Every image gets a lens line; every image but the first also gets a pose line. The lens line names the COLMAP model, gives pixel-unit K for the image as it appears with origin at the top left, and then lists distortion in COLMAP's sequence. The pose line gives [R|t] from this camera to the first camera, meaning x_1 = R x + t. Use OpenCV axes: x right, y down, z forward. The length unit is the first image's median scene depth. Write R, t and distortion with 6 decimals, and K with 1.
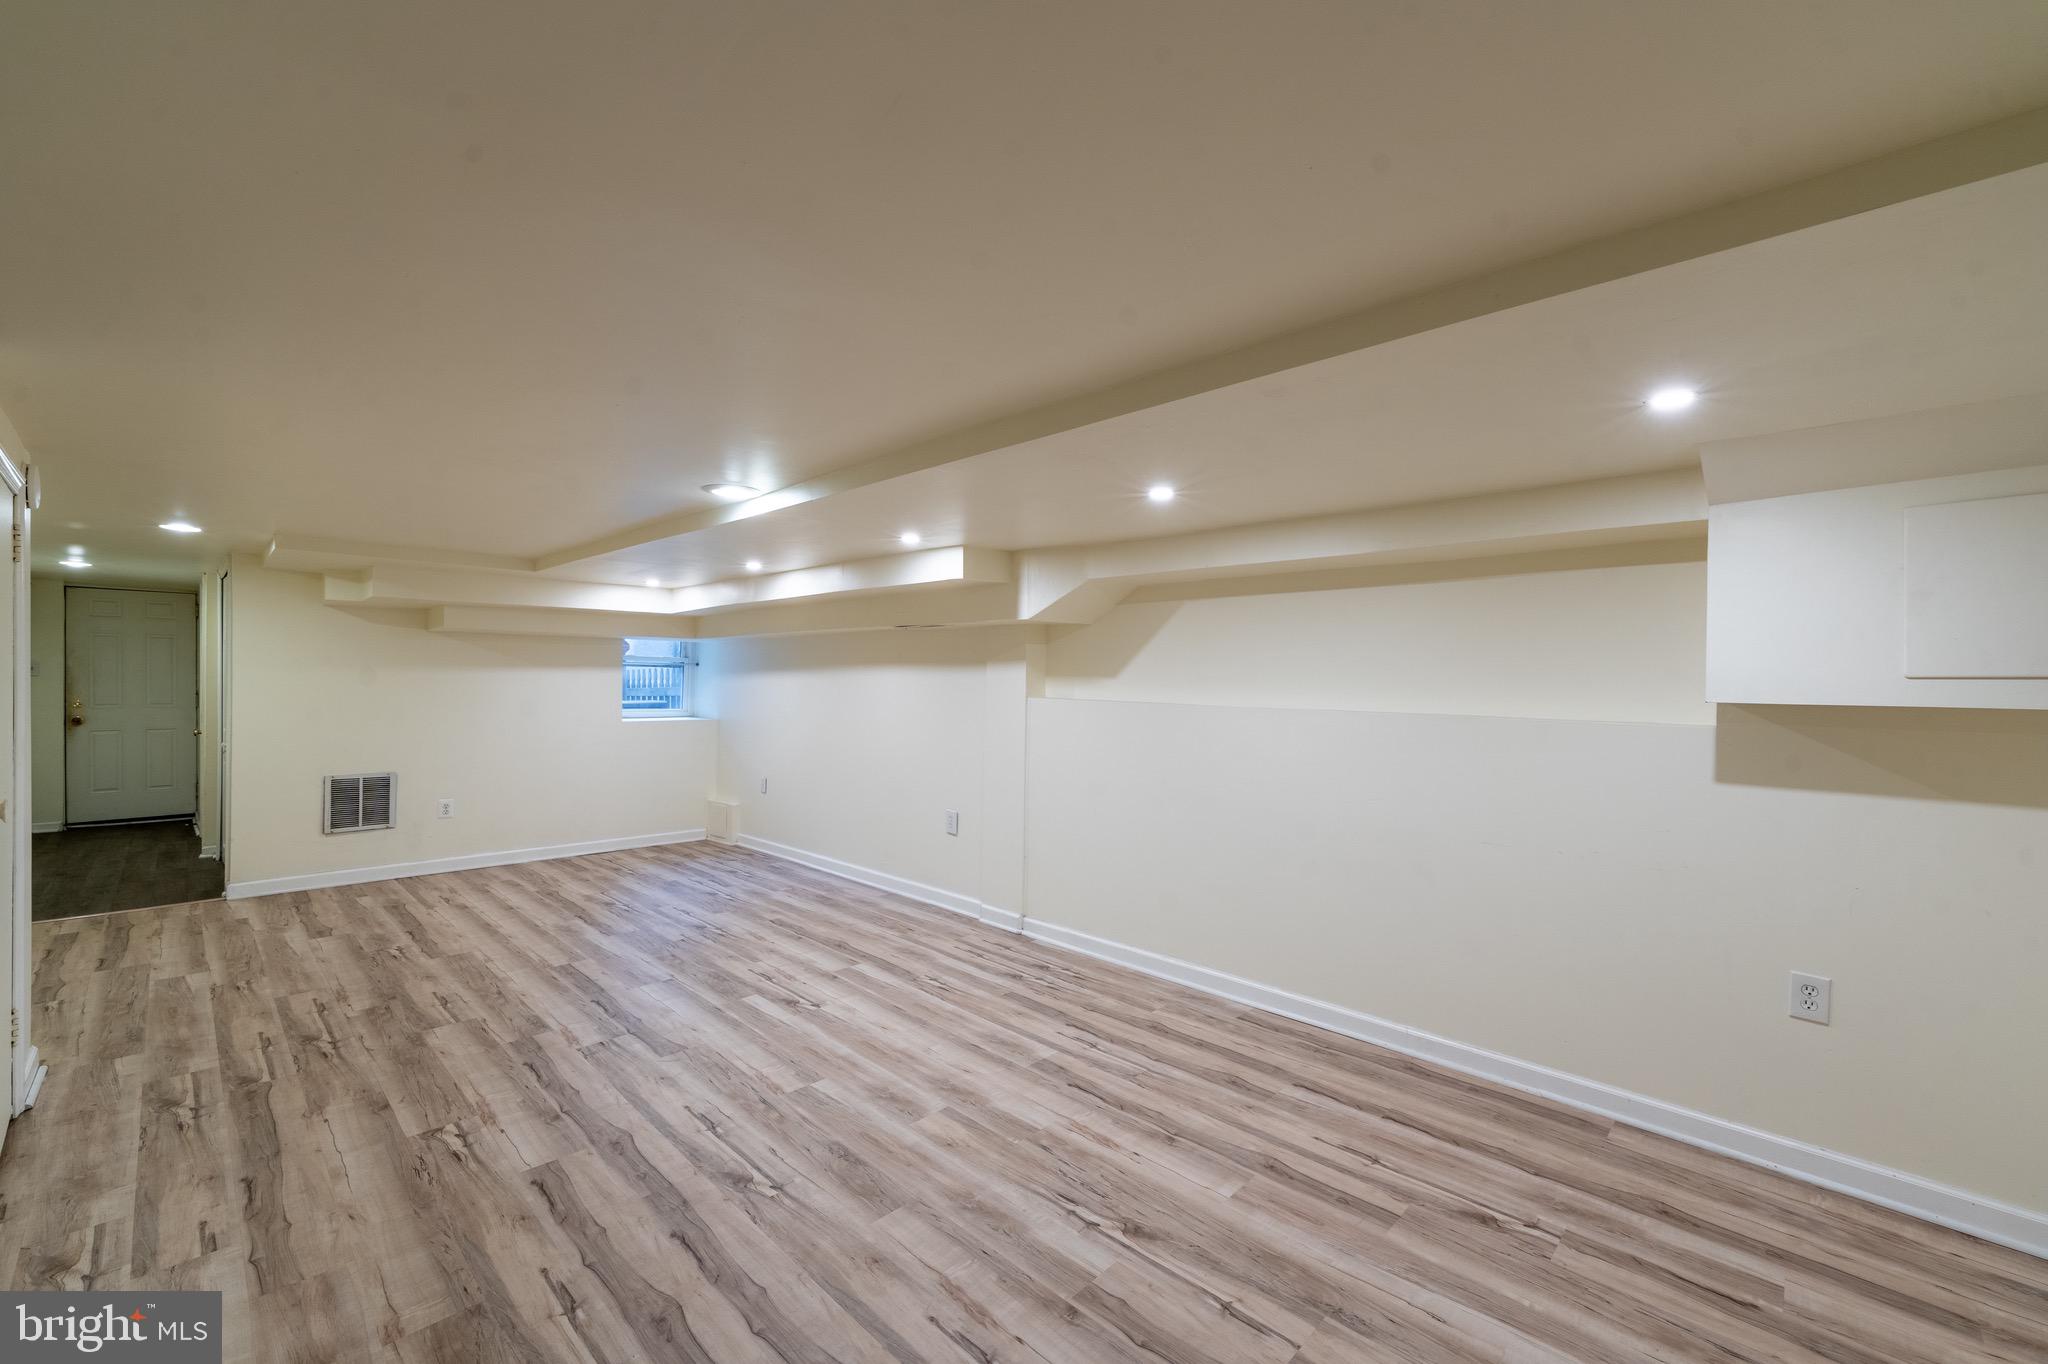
lens RADIAL K [[832.6, 0, 1038.3], [0, 832.6, 678.9], [0, 0, 1]] dist [-0.000349, -0.000066]
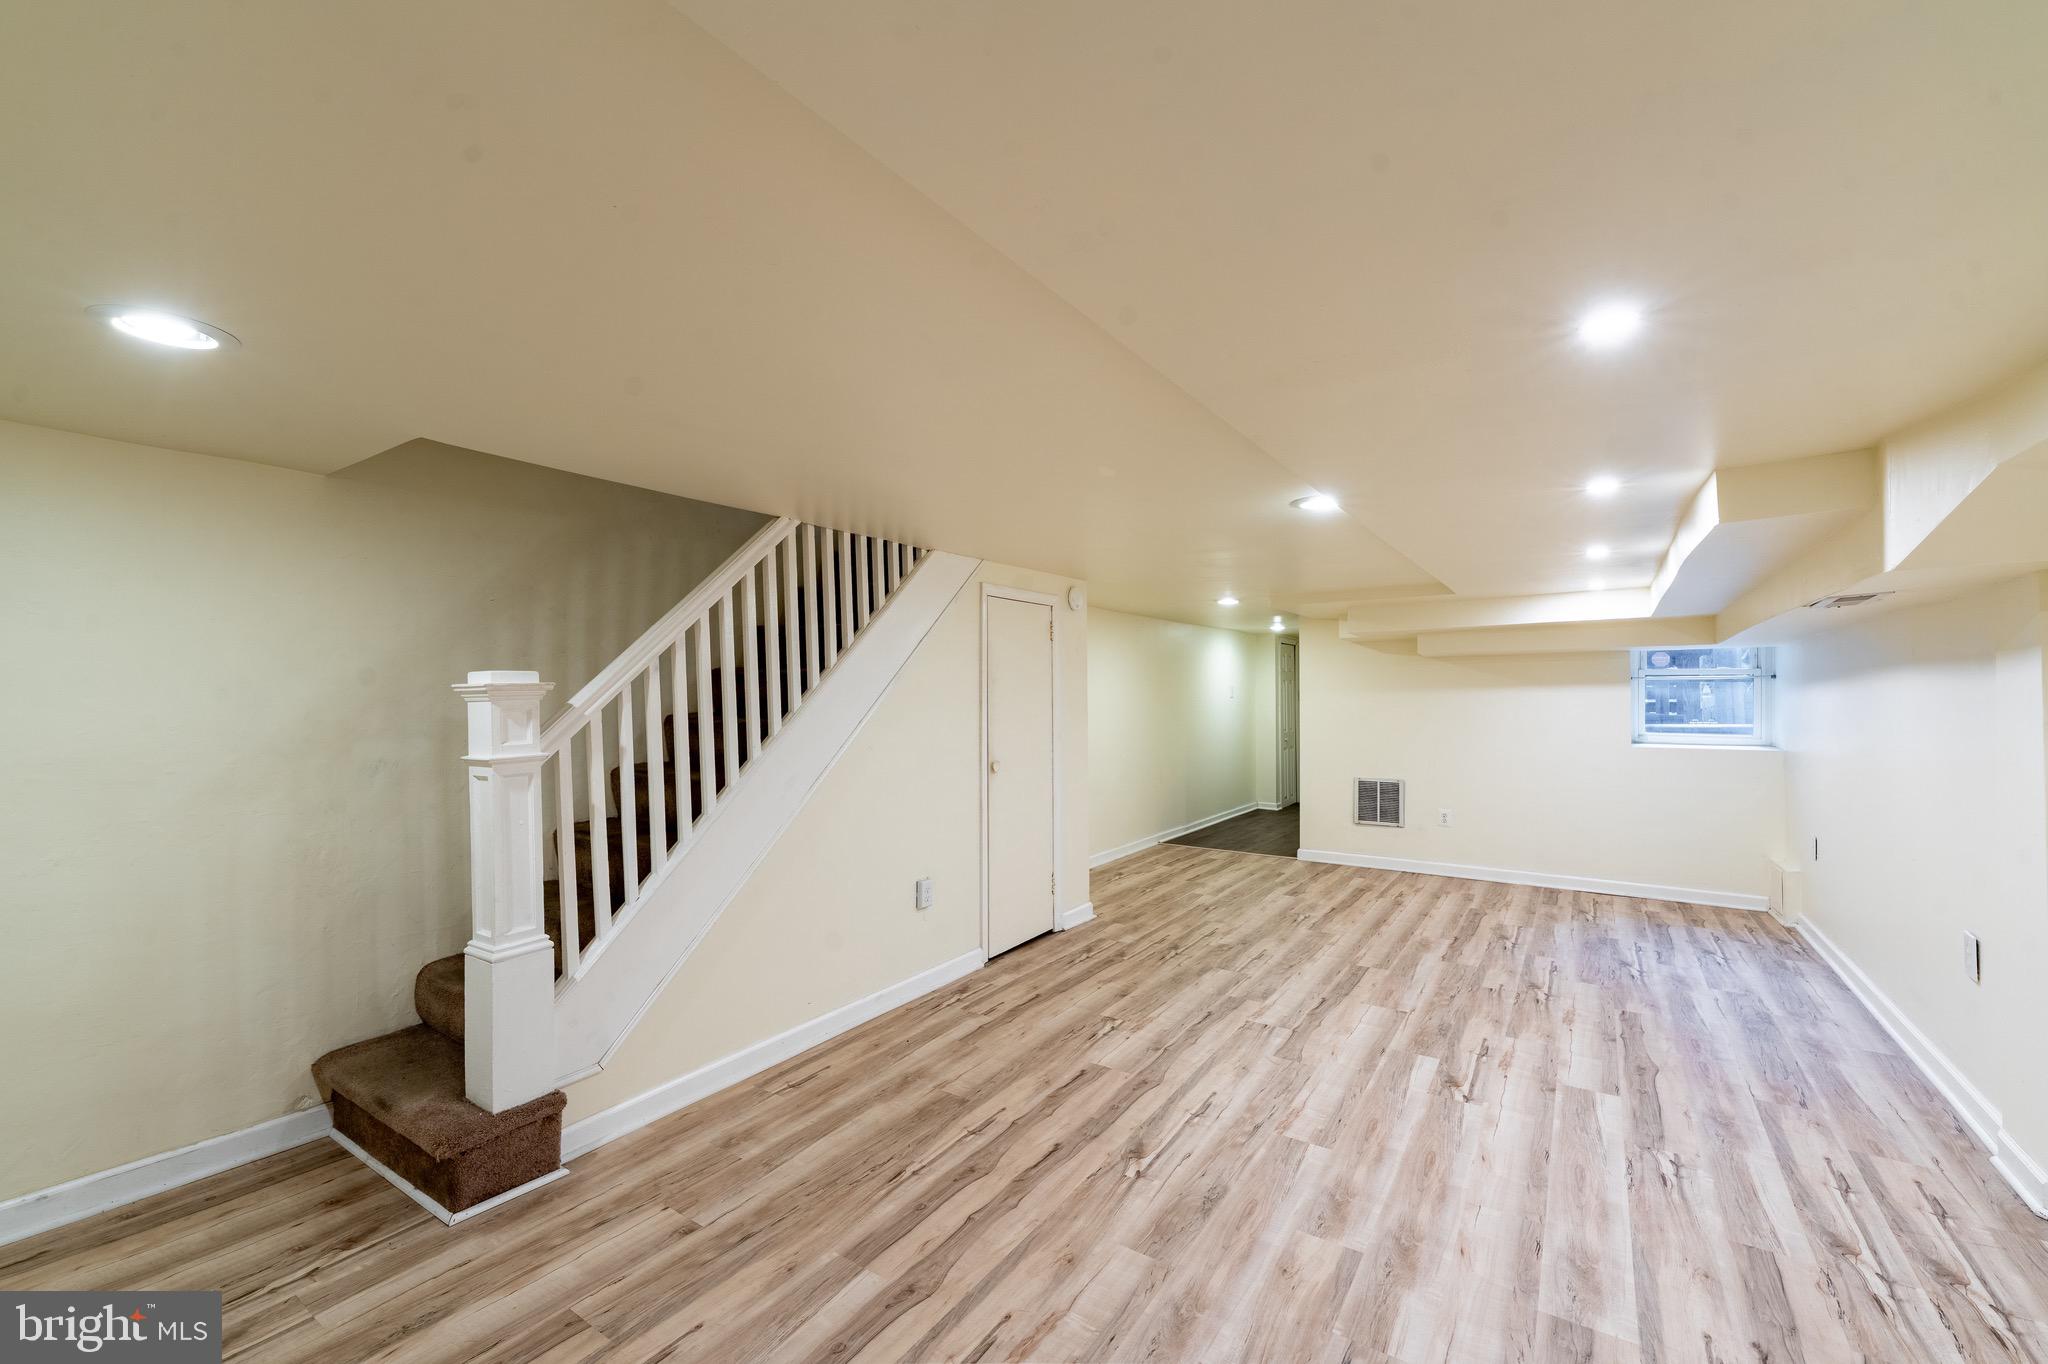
lens RADIAL K [[840.4, 0, 1018.4], [0, 840.4, 677.4], [0, 0, 1]] dist [0.000319, -0.000037]
pose [[0.157290, -0.036866, -0.986864, 0.527023], [0.007510, 0.999319, -0.036134, 0.013181], [0.987524, -0.001728, 0.157460, 0.487978]]
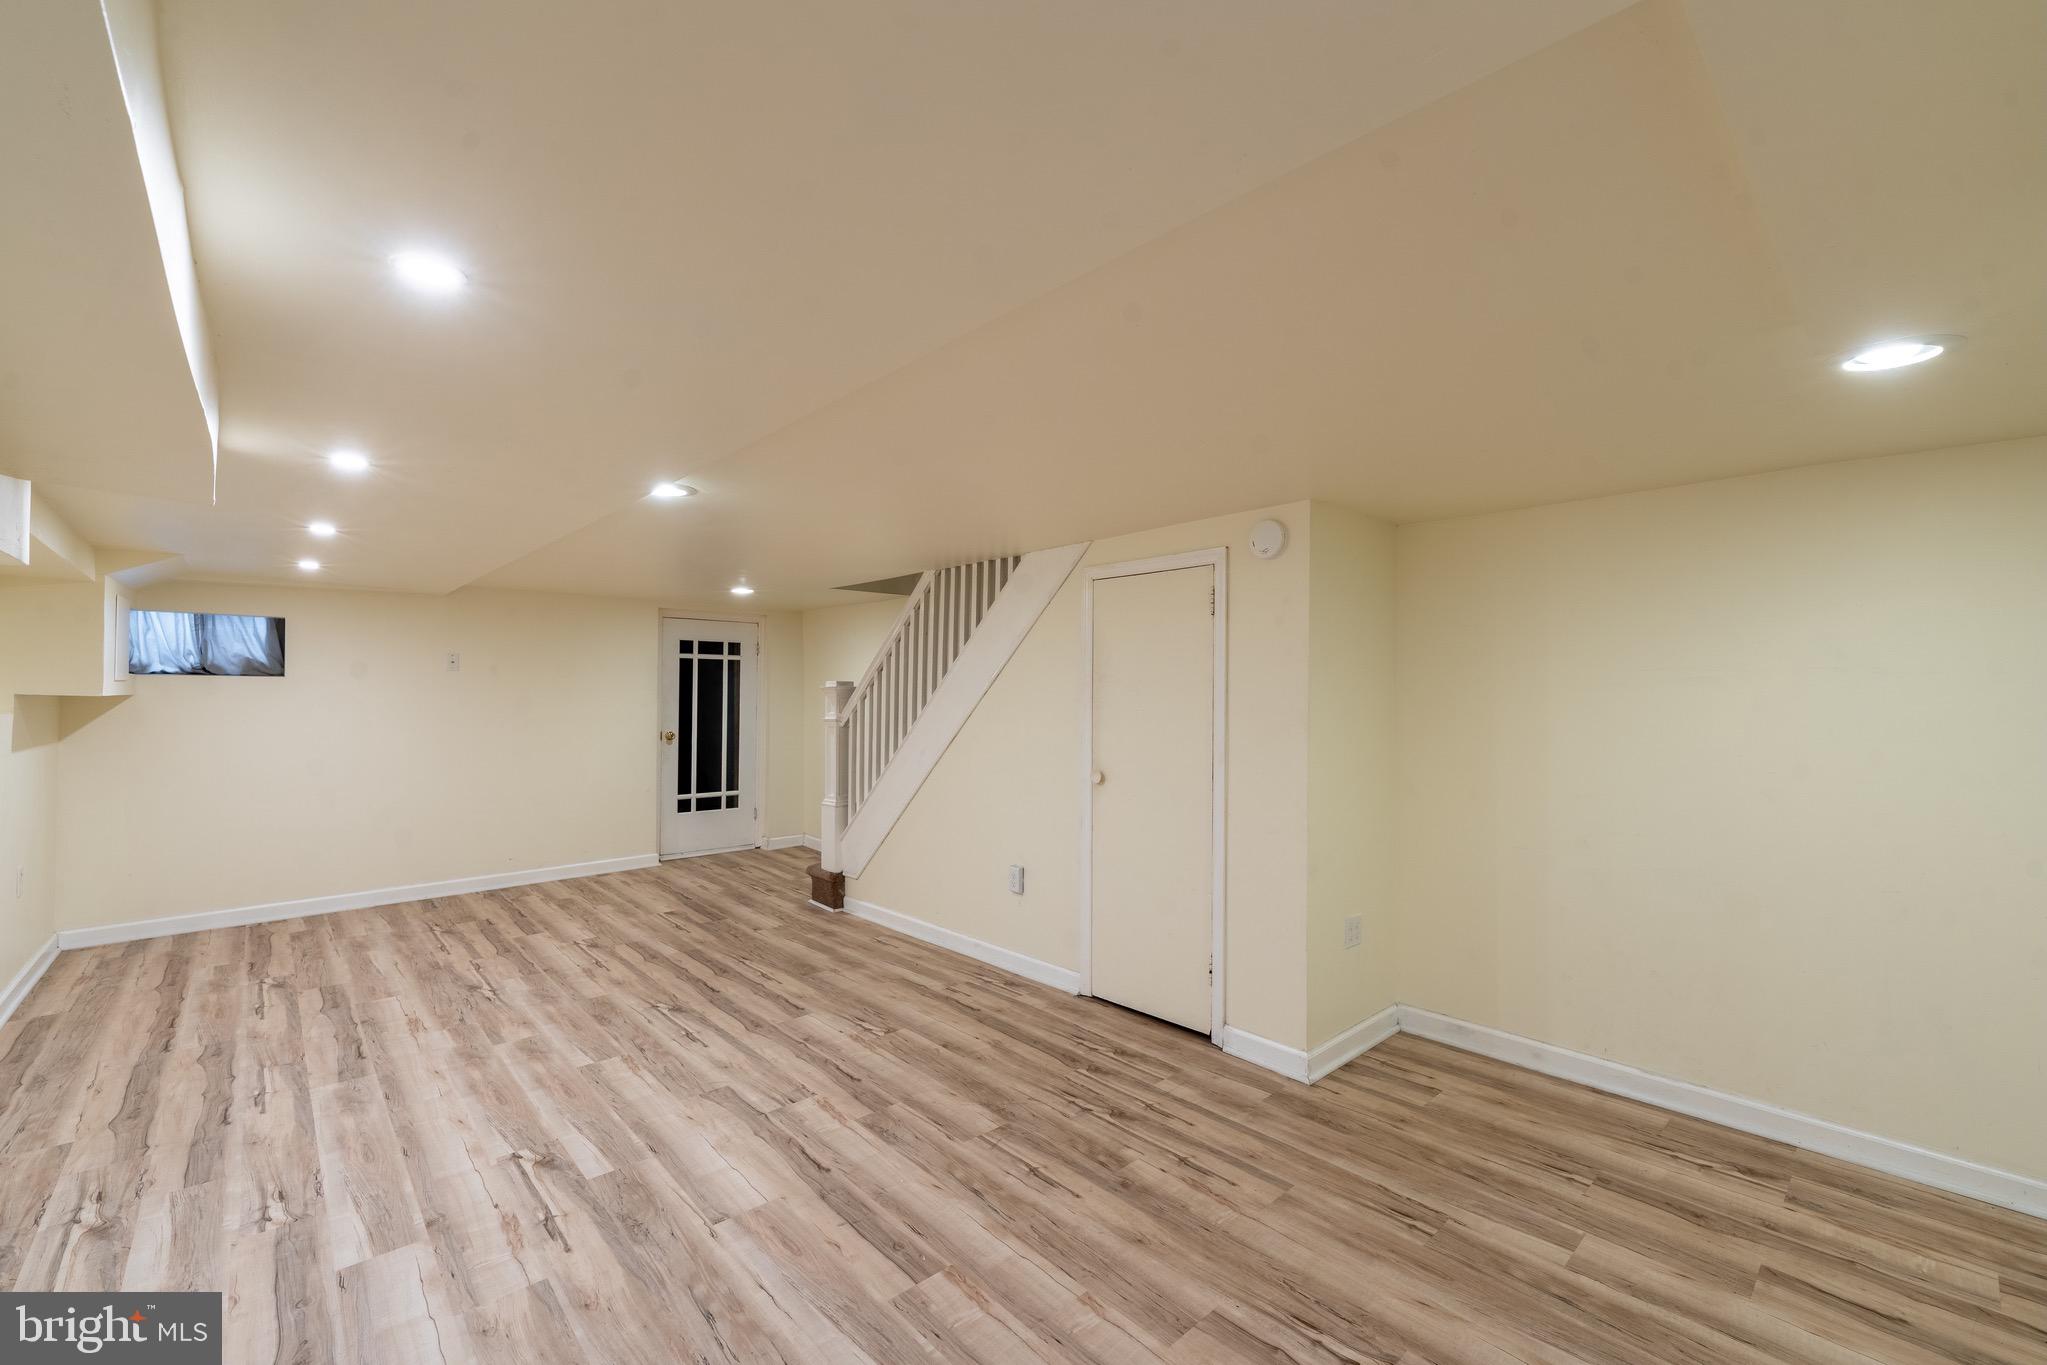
lens RADIAL K [[839.9, 0, 1017.9], [0, 839.9, 677.9], [0, 0, 1]] dist [0.000319, -0.000037]
pose [[-0.996601, -0.017674, 0.080462, -0.808763], [-0.019077, 0.999679, -0.016698, -0.007170], [-0.080141, -0.018176, -0.996618, 1.839561]]
